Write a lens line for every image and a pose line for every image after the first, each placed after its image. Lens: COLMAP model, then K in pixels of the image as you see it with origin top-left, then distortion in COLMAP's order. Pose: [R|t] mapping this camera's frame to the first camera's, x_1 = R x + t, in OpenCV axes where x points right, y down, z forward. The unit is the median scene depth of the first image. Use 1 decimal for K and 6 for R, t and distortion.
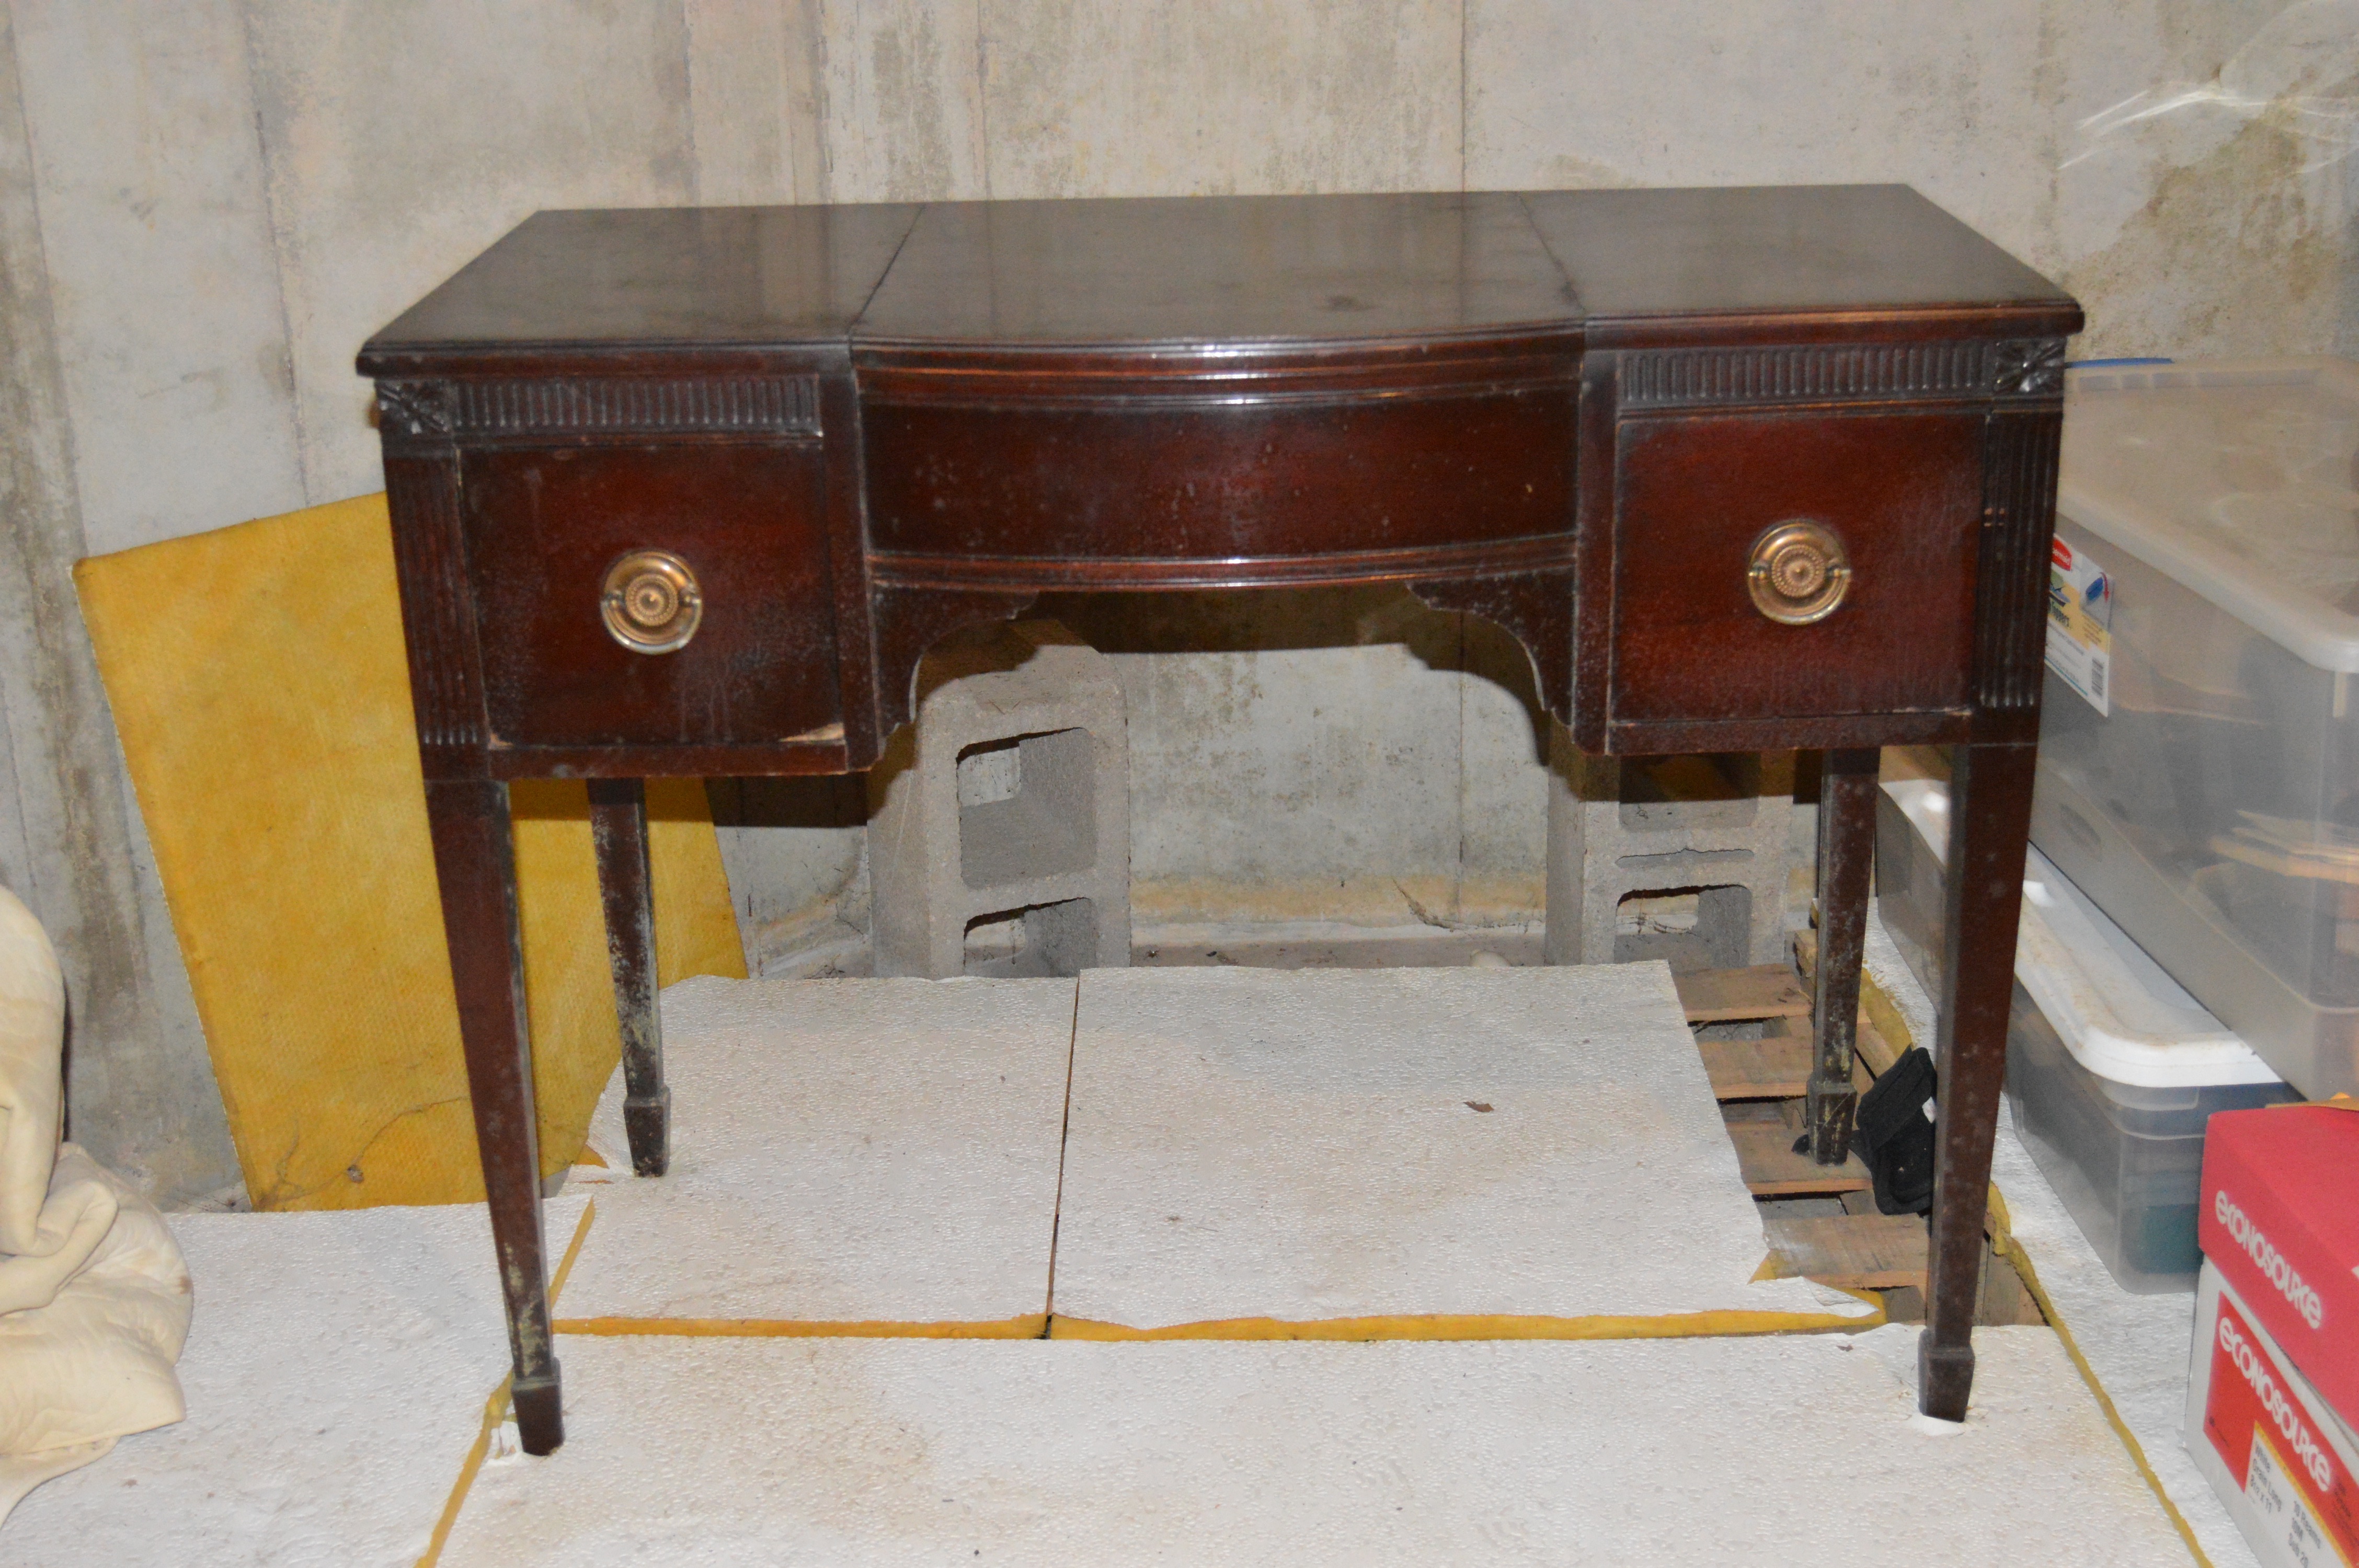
lens RADIAL K [[2926.4, 0, 1174.4], [0, 2926.4, 769.8], [0, 0, 1]] dist [-0.042967, 0.000000]
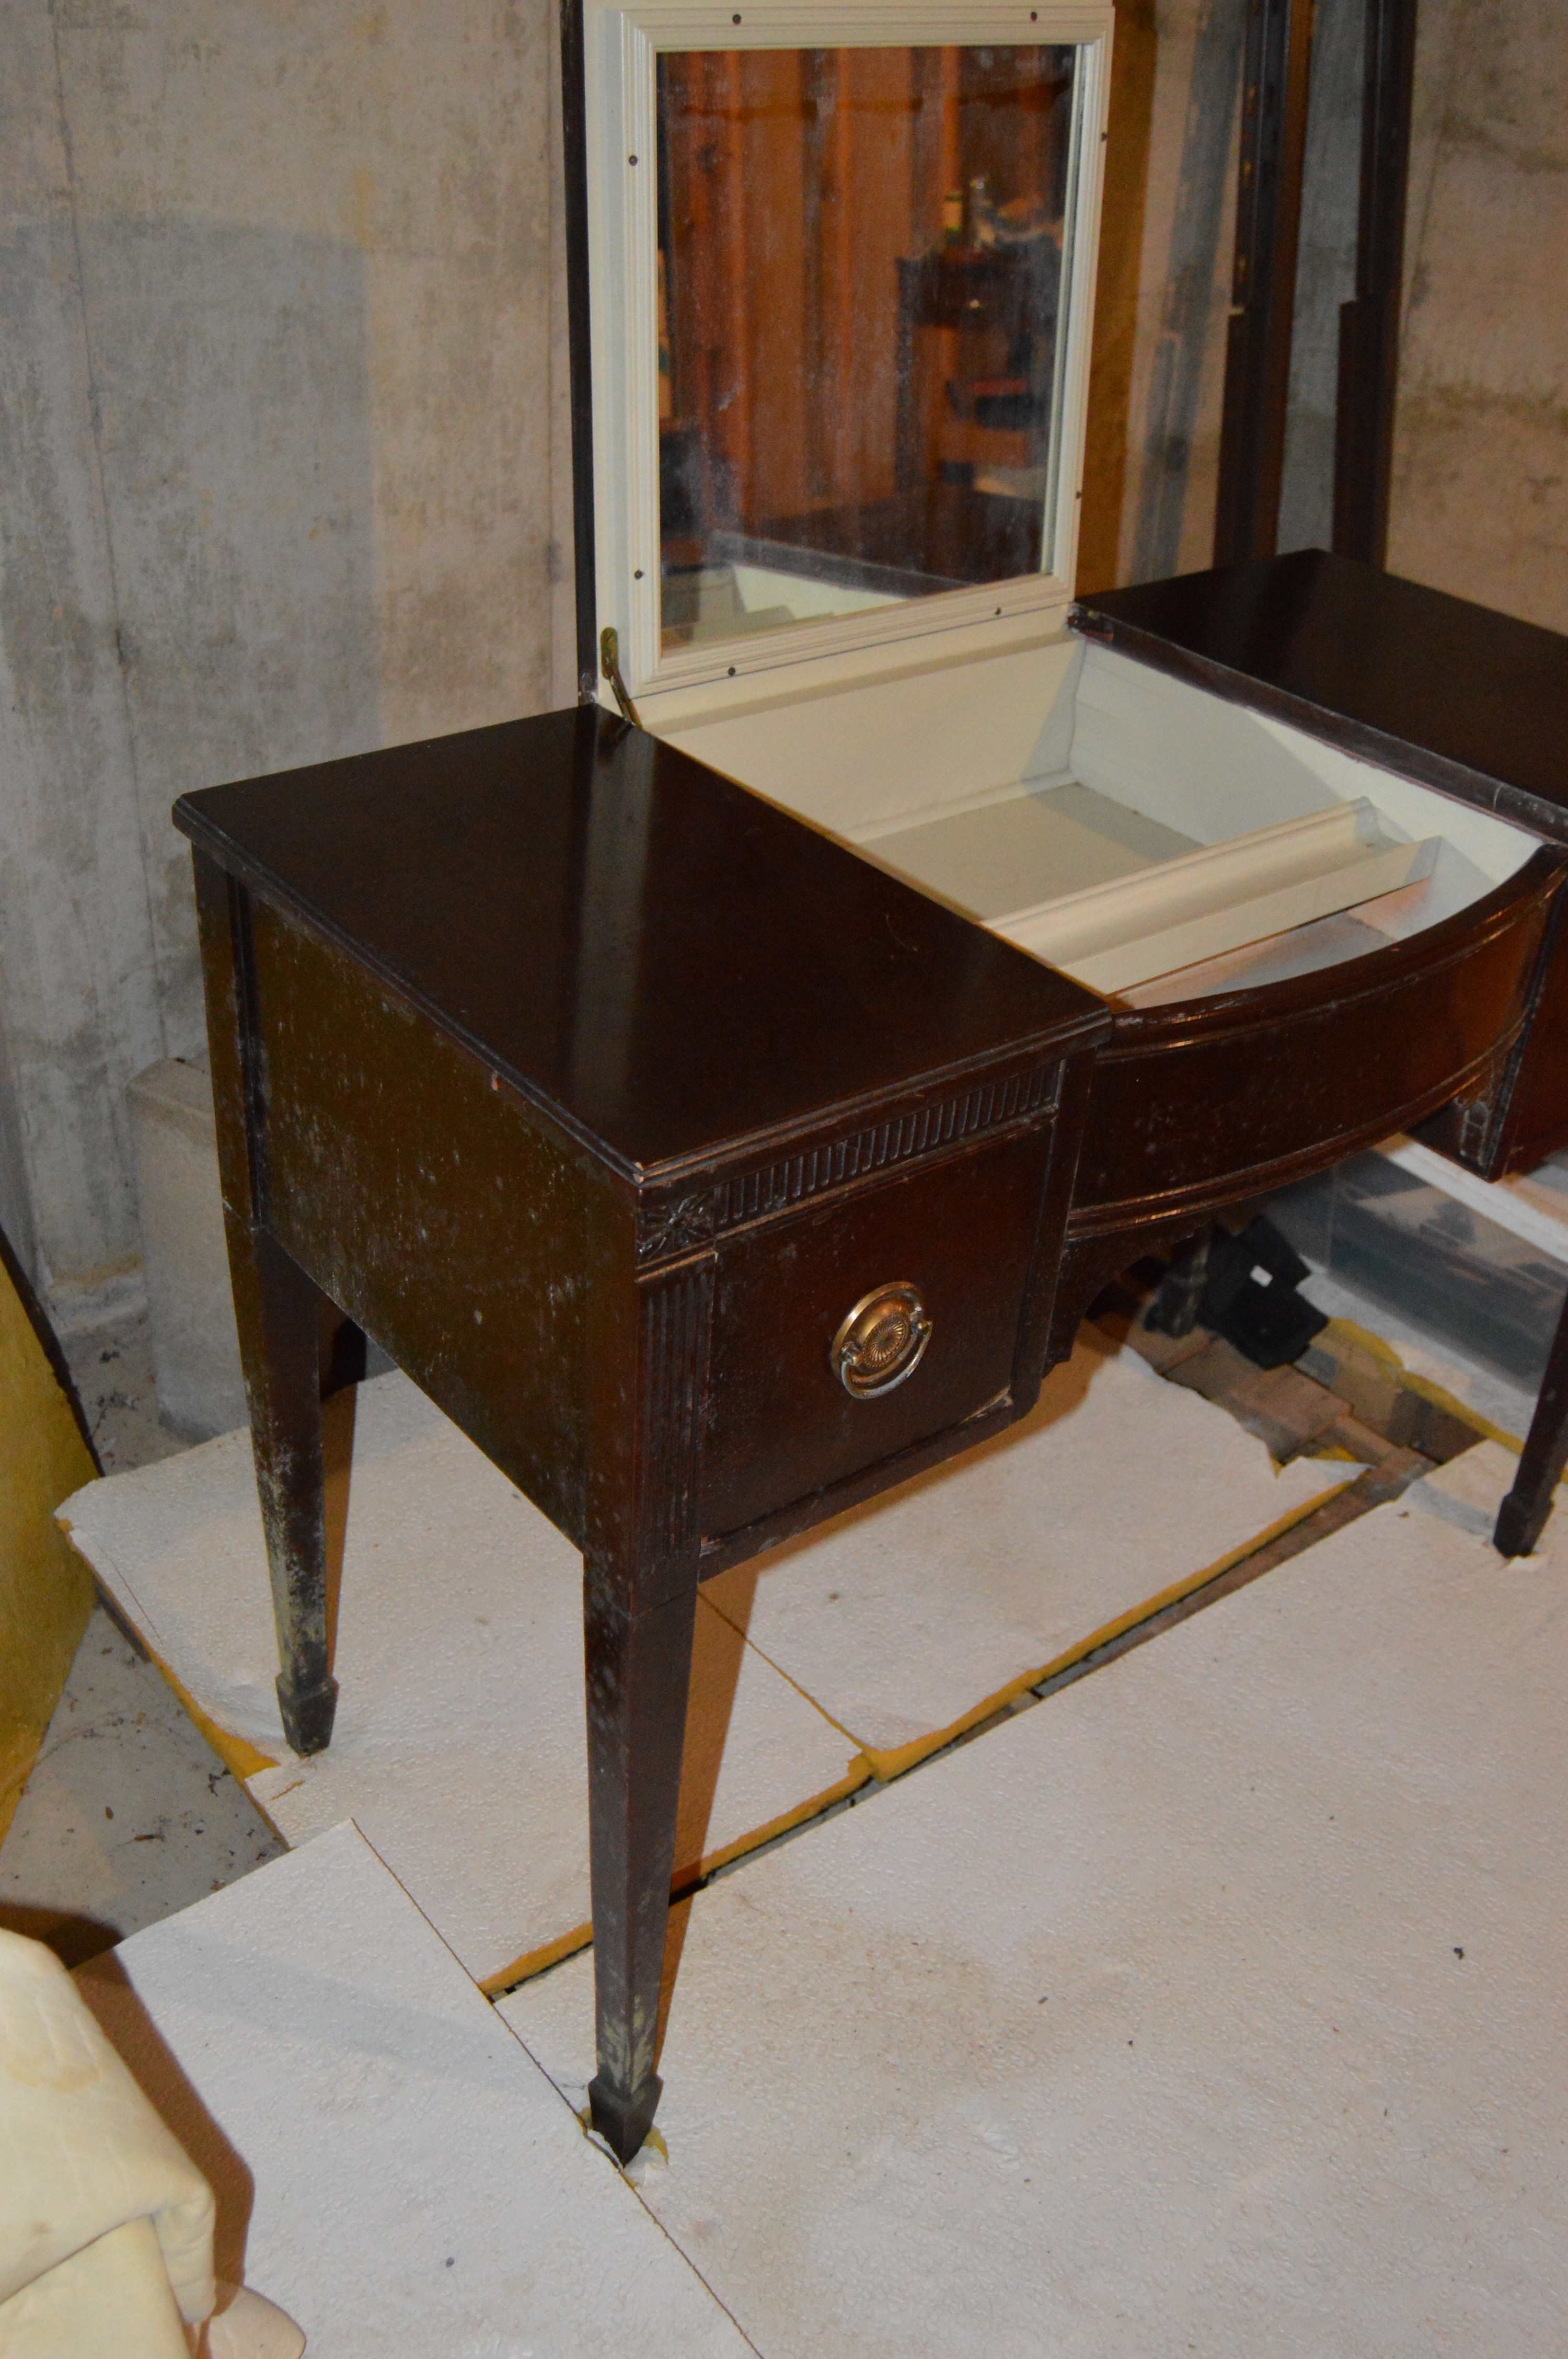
lens RADIAL K [[2194.3, 0, 767.0], [0, 2194.3, 1193.0], [0, 0, 1]] dist [-0.073281, 0.000000]
pose [[0.779519, -0.289794, 0.555311, -0.459991], [0.145903, 0.946161, 0.288950, -0.241827], [-0.609149, -0.144220, 0.779832, 0.446821]]
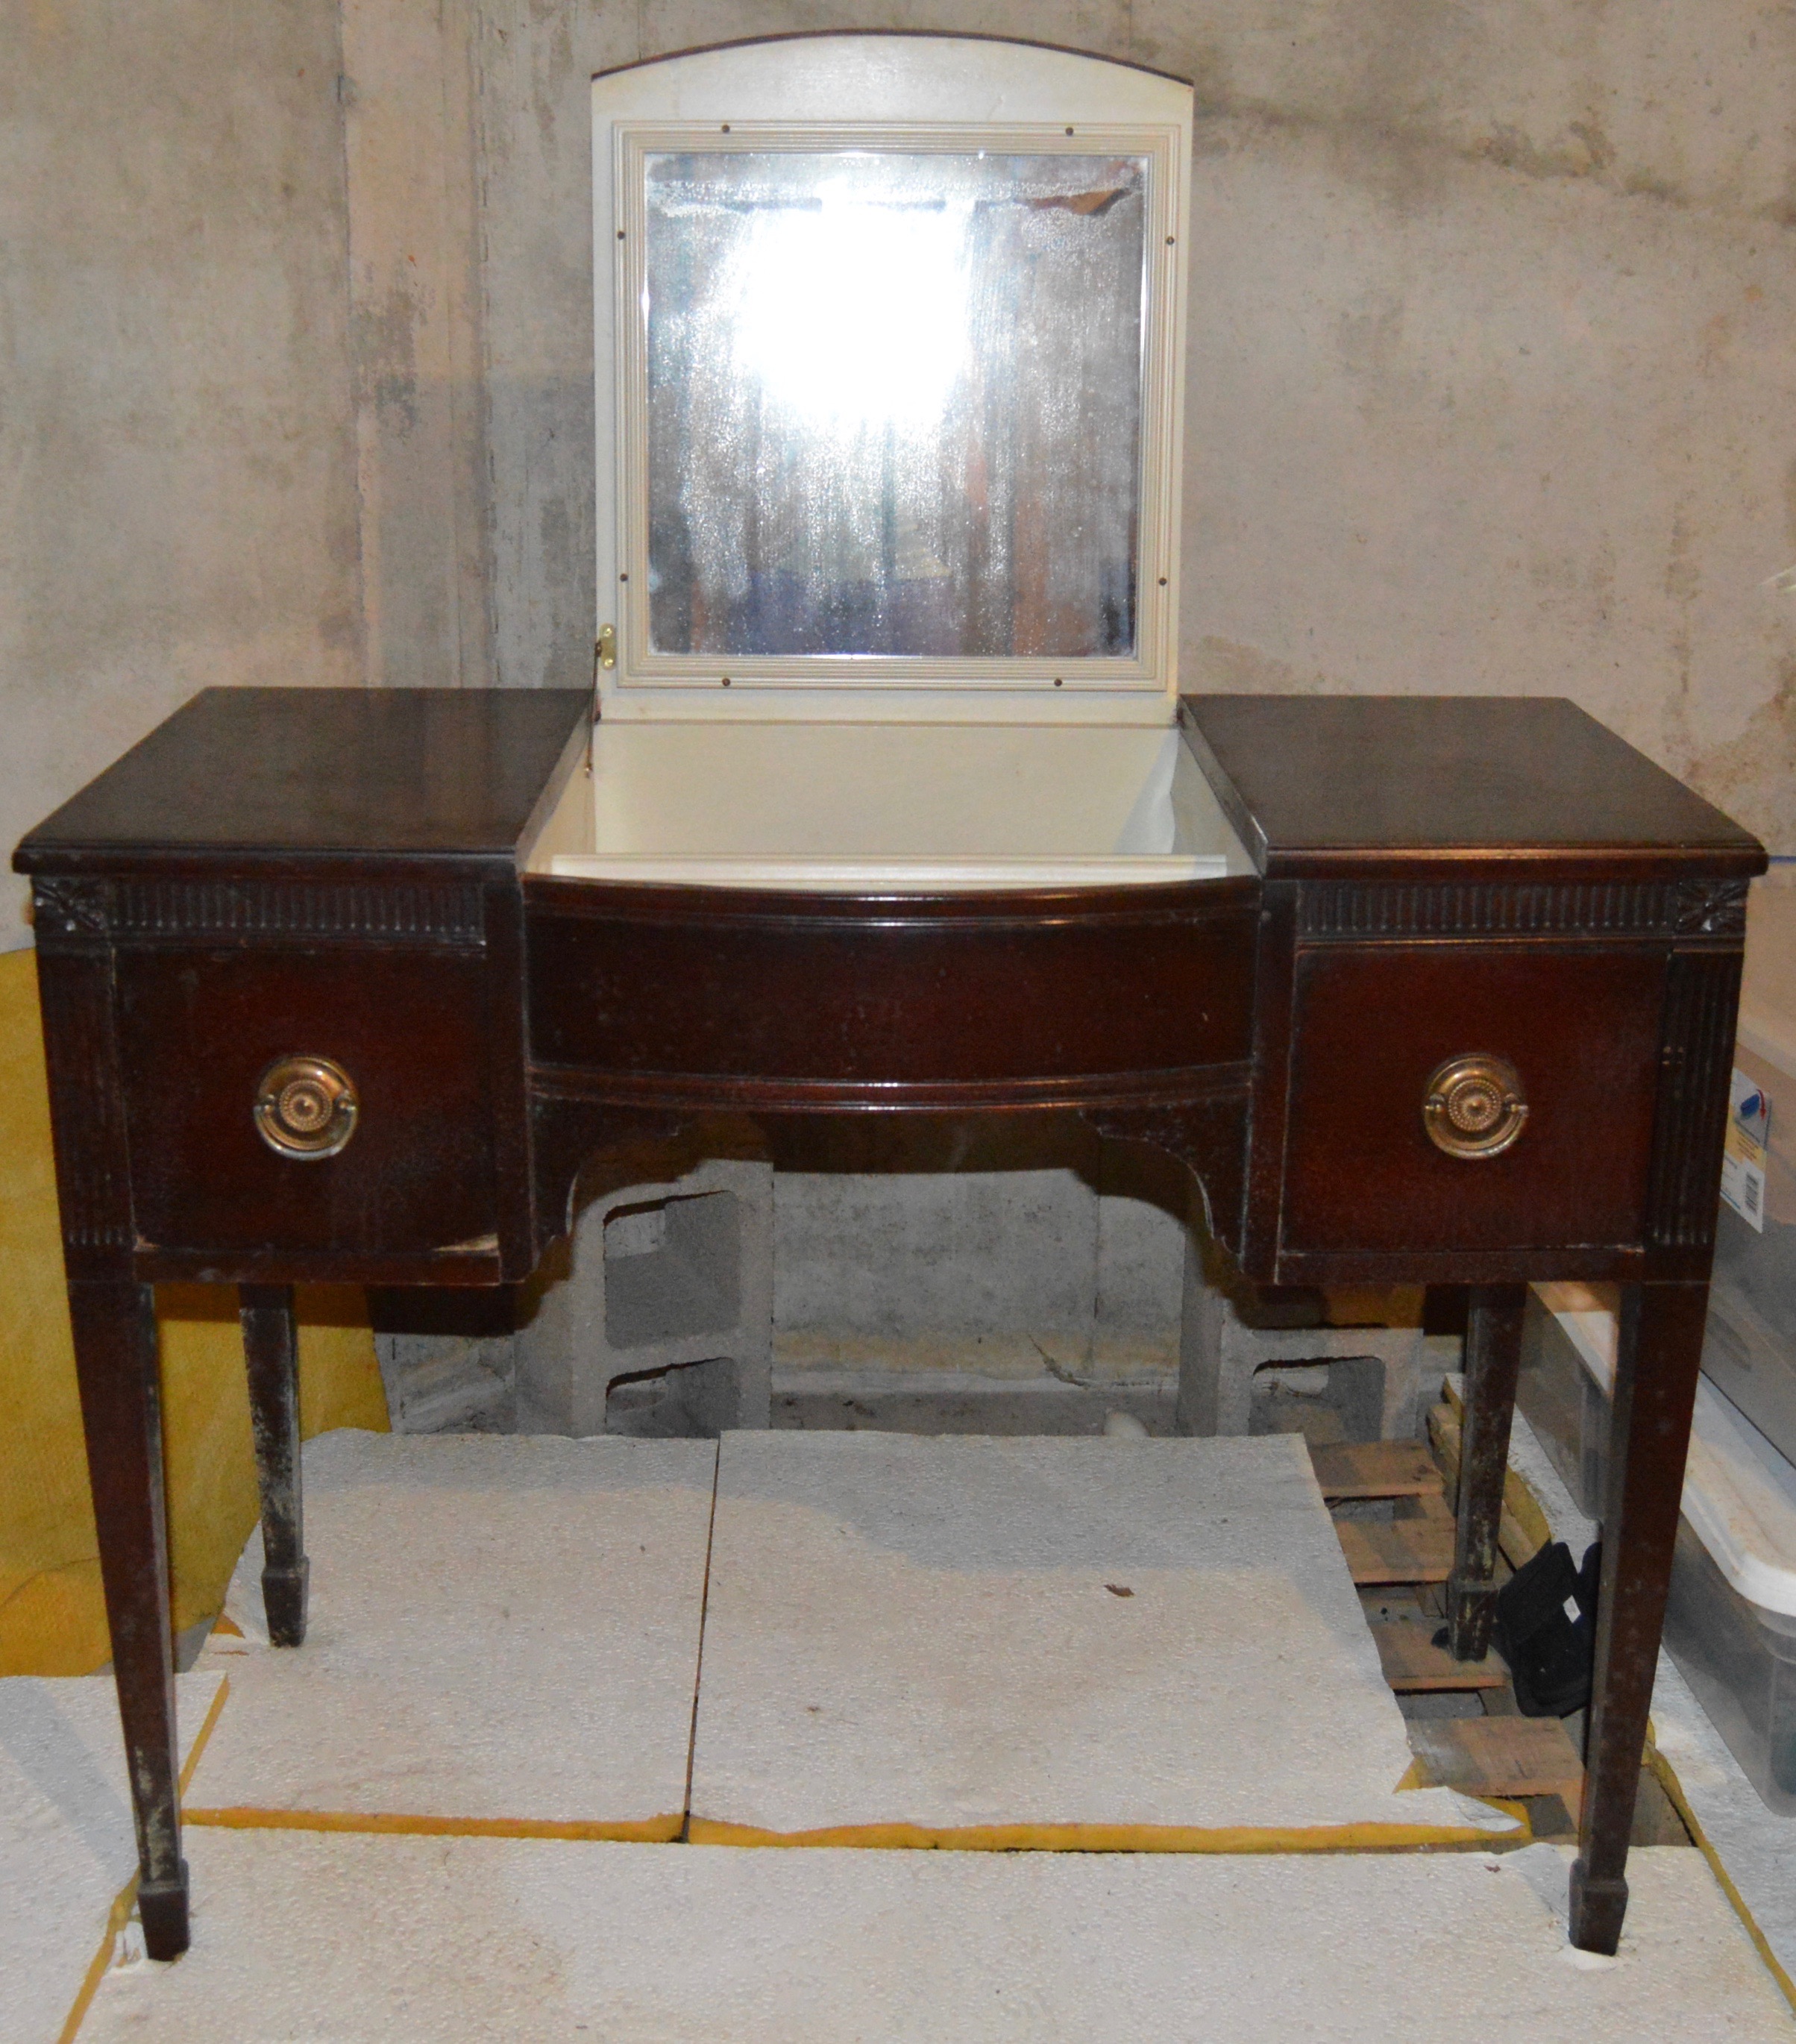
lens RADIAL K [[2741.5, 0, 834.1], [0, 2741.5, 981.2], [0, 0, 1]] dist [-0.073449, 0.000000]
pose [[0.999586, 0.025212, 0.013841, -0.013371], [-0.024386, 0.998081, -0.056923, -0.043756], [-0.015249, 0.056562, 0.998283, 0.068924]]
